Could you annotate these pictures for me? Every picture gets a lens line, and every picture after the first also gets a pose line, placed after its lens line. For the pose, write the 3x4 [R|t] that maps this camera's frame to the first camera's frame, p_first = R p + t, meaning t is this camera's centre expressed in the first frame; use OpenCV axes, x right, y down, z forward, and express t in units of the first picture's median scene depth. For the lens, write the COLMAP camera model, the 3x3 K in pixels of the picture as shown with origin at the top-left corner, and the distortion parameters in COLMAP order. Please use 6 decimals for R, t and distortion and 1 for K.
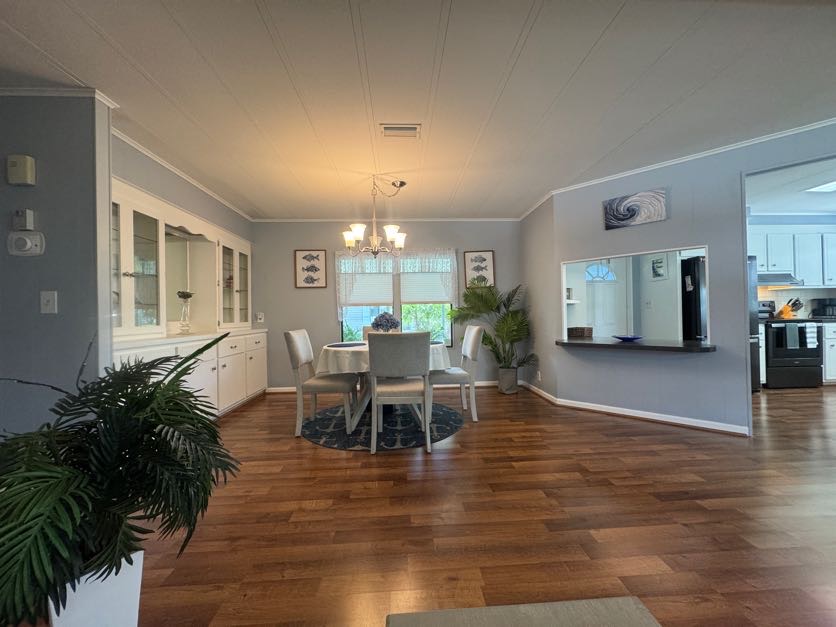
lens RADIAL K [[333.9, 0, 418.0], [0, 333.9, 313.5], [0, 0, 1]] dist [-0.002096, 0.000588]
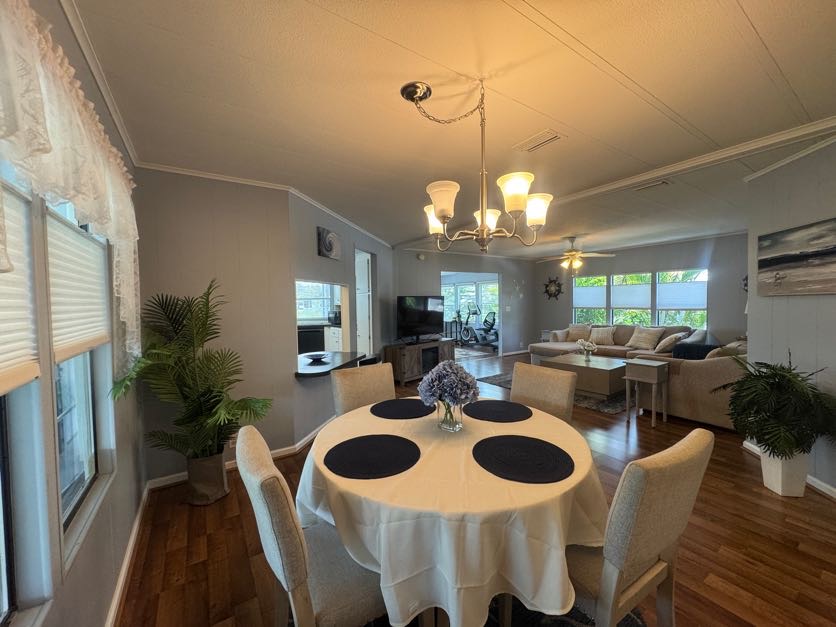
lens RADIAL K [[333.9, 0, 418.0], [0, 333.9, 313.5], [0, 0, 1]] dist [-0.002096, 0.000588]
pose [[-0.509596, -0.000912, 0.860413, -0.350490], [0.019425, 0.999732, 0.012564, -0.061972], [-0.860194, 0.023116, -0.509442, 0.954932]]
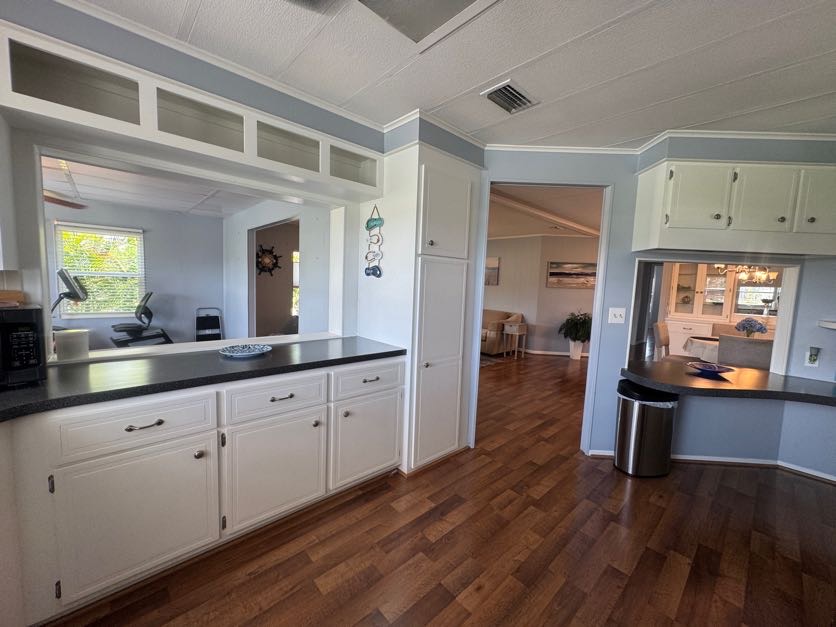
lens RADIAL K [[333.9, 0, 418.0], [0, 333.9, 313.5], [0, 0, 1]] dist [-0.002096, 0.000588]
pose [[-0.768030, 0.046834, -0.638699, 1.281150], [-0.019811, 0.995108, 0.096790, -0.090442], [0.640108, 0.086991, -0.763344, 0.855920]]
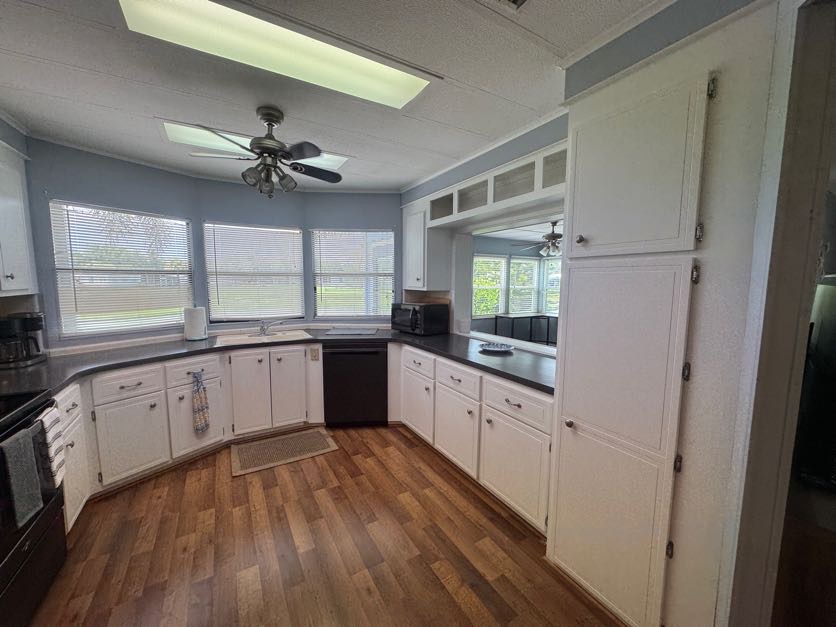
lens RADIAL K [[333.9, 0, 418.0], [0, 333.9, 313.5], [0, 0, 1]] dist [-0.002096, 0.000588]
pose [[-0.463968, -0.075239, 0.882651, 0.702845], [-0.004636, 0.996579, 0.082514, -0.102500], [-0.885840, 0.034192, -0.462730, 0.766553]]
